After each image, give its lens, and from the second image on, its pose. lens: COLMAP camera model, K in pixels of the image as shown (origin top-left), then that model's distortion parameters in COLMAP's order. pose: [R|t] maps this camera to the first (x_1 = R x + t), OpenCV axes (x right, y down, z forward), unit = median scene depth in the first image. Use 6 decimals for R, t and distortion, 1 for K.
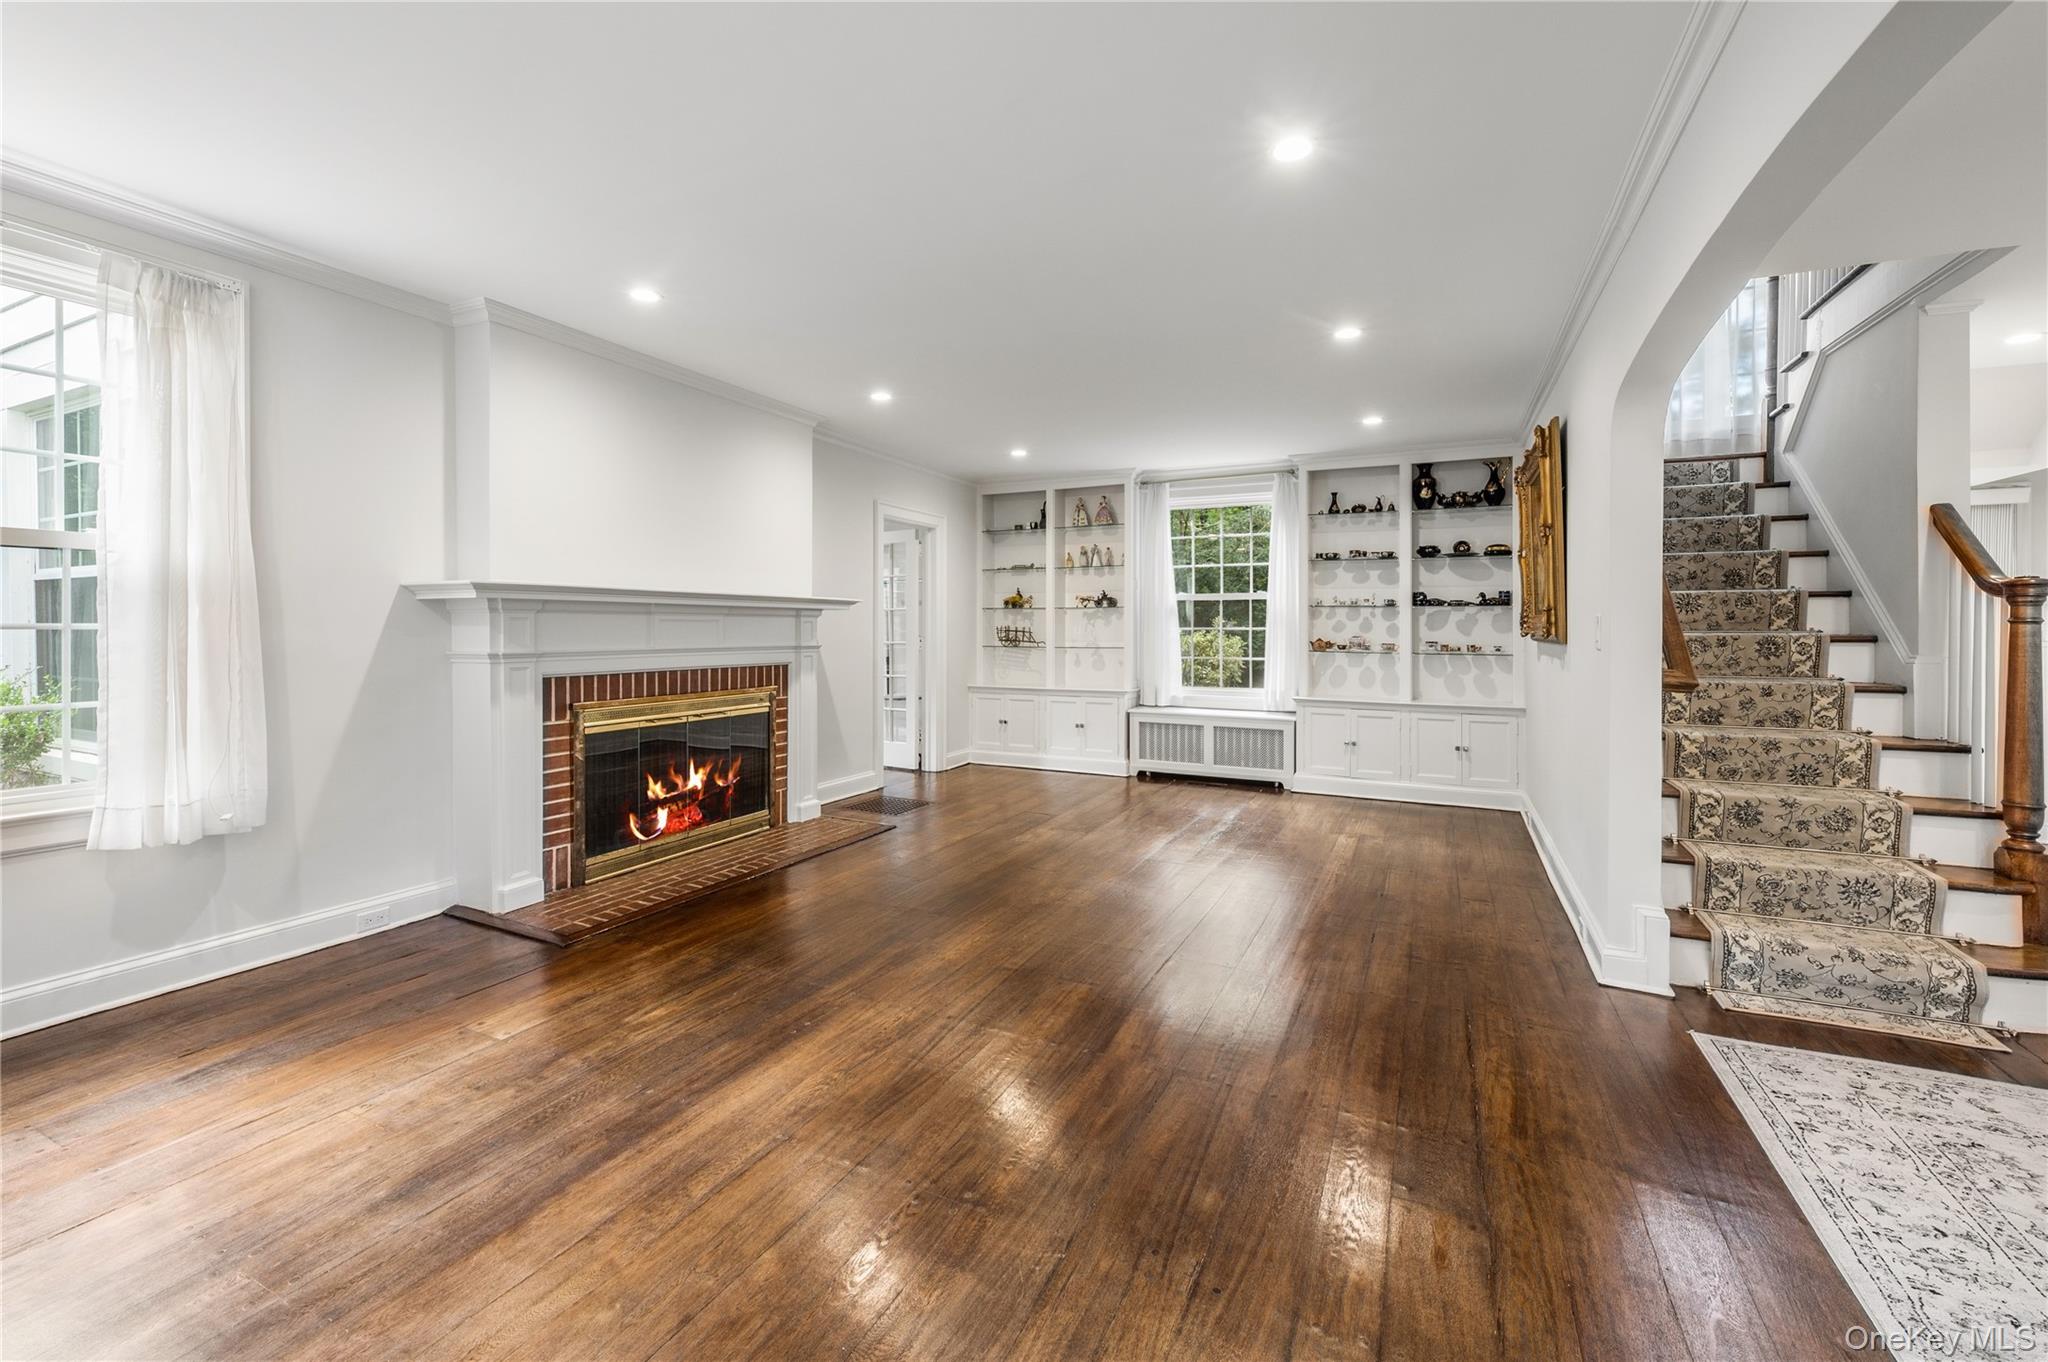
lens RADIAL K [[834.3, 0, 1010.3], [0, 834.3, 644.2], [0, 0, 1]] dist [-0.000812, -0.000448]
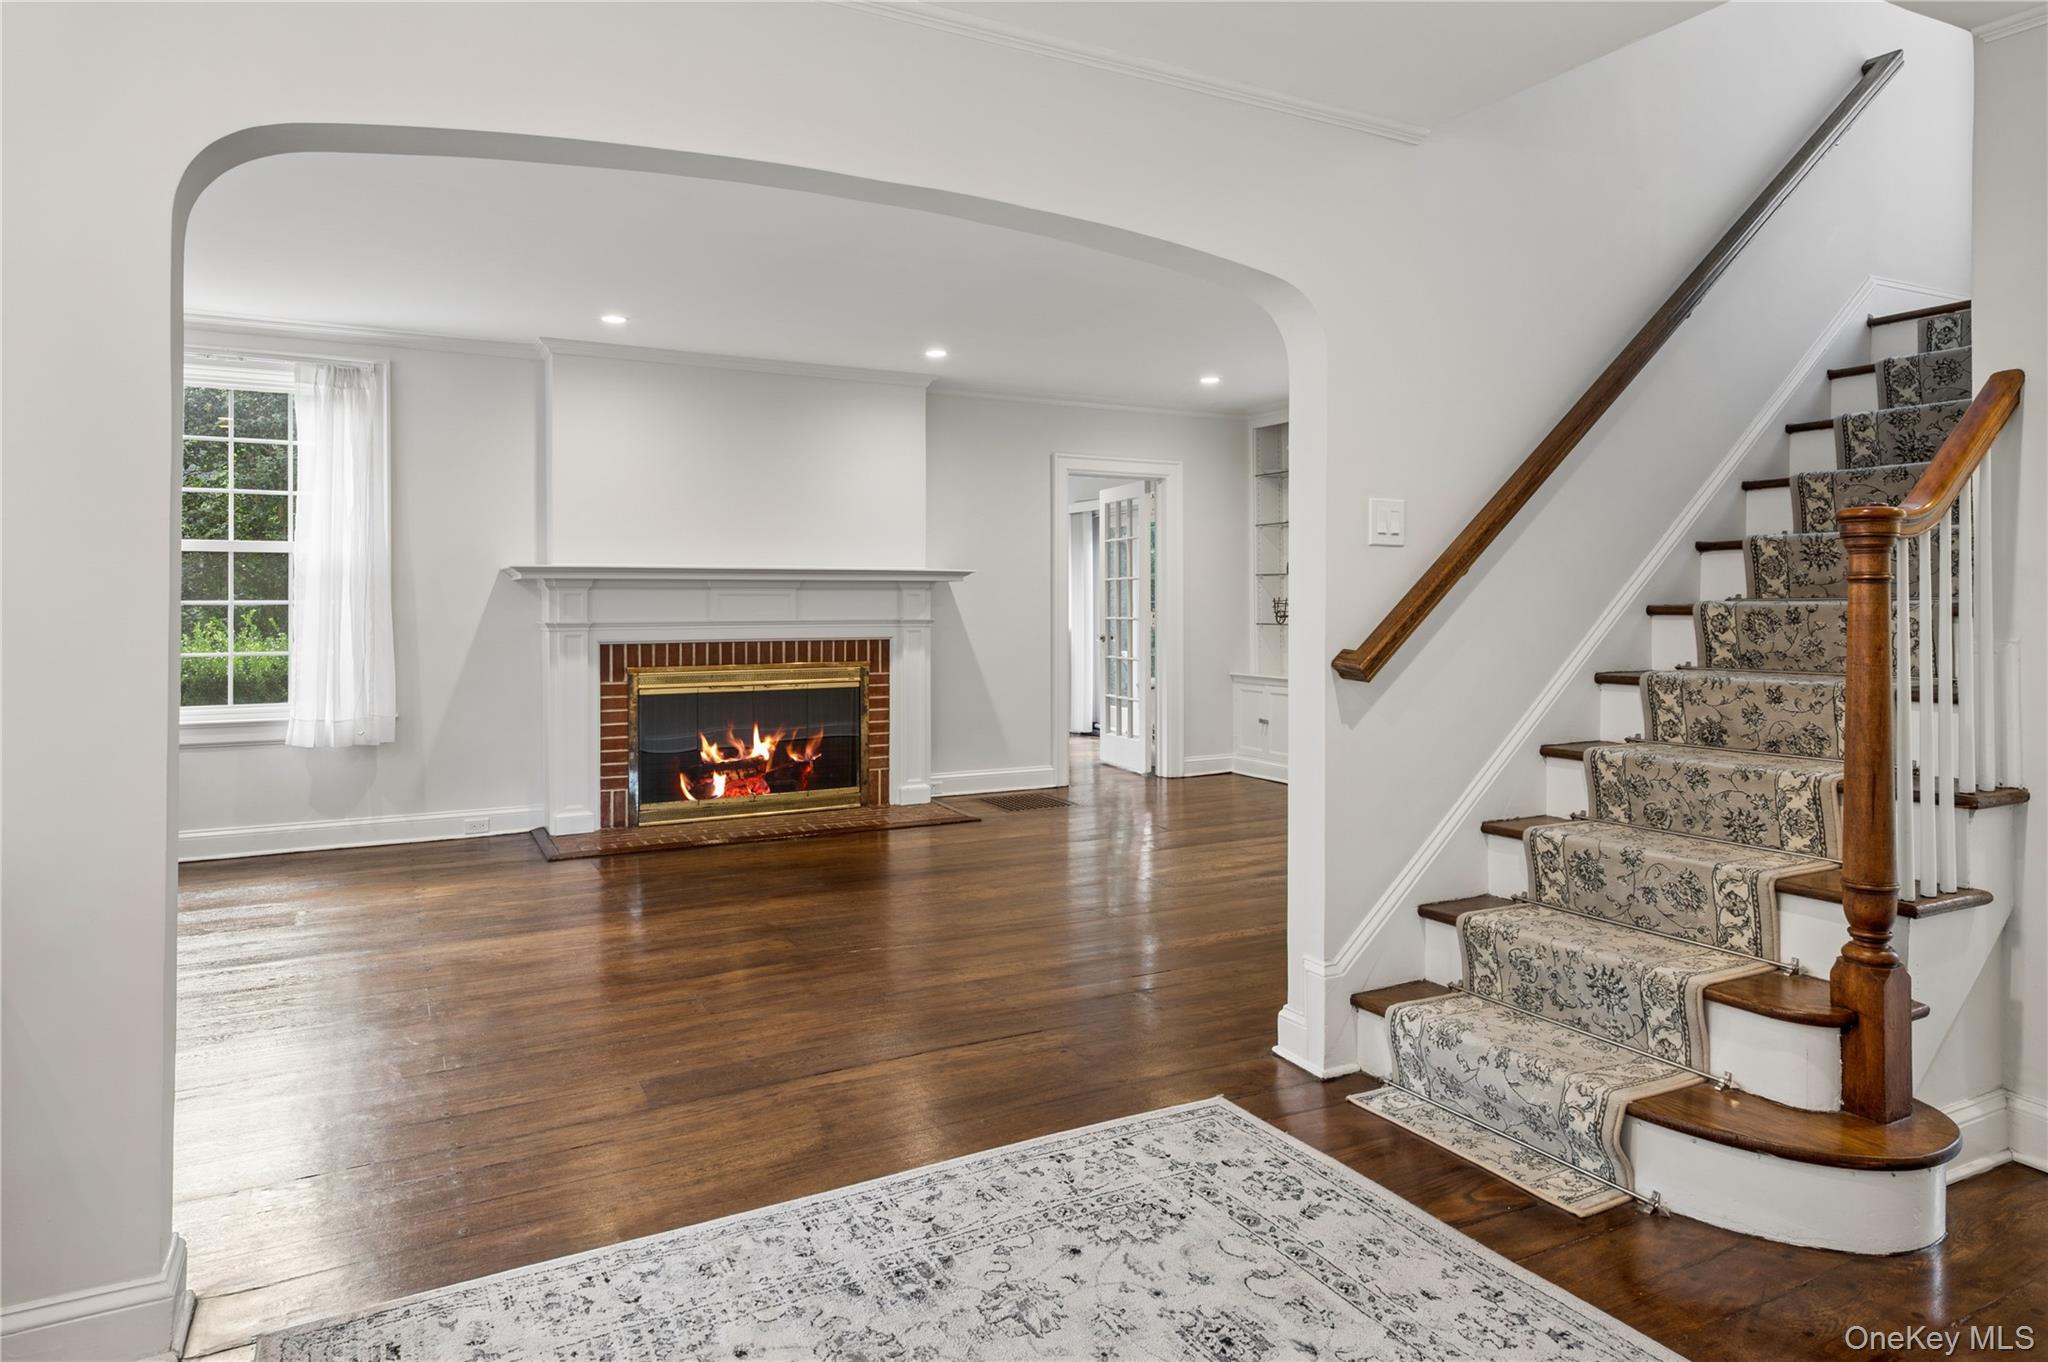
lens RADIAL K [[1162.8, 0, 1028.9], [0, 1162.8, 622.7], [0, 0, 1]] dist [0.002191, -0.000211]
pose [[0.828734, 0.004945, -0.559620, 0.865123], [-0.006007, 0.999982, -0.000059, 0.005677], [0.559610, 0.003410, 0.828749, -0.024772]]
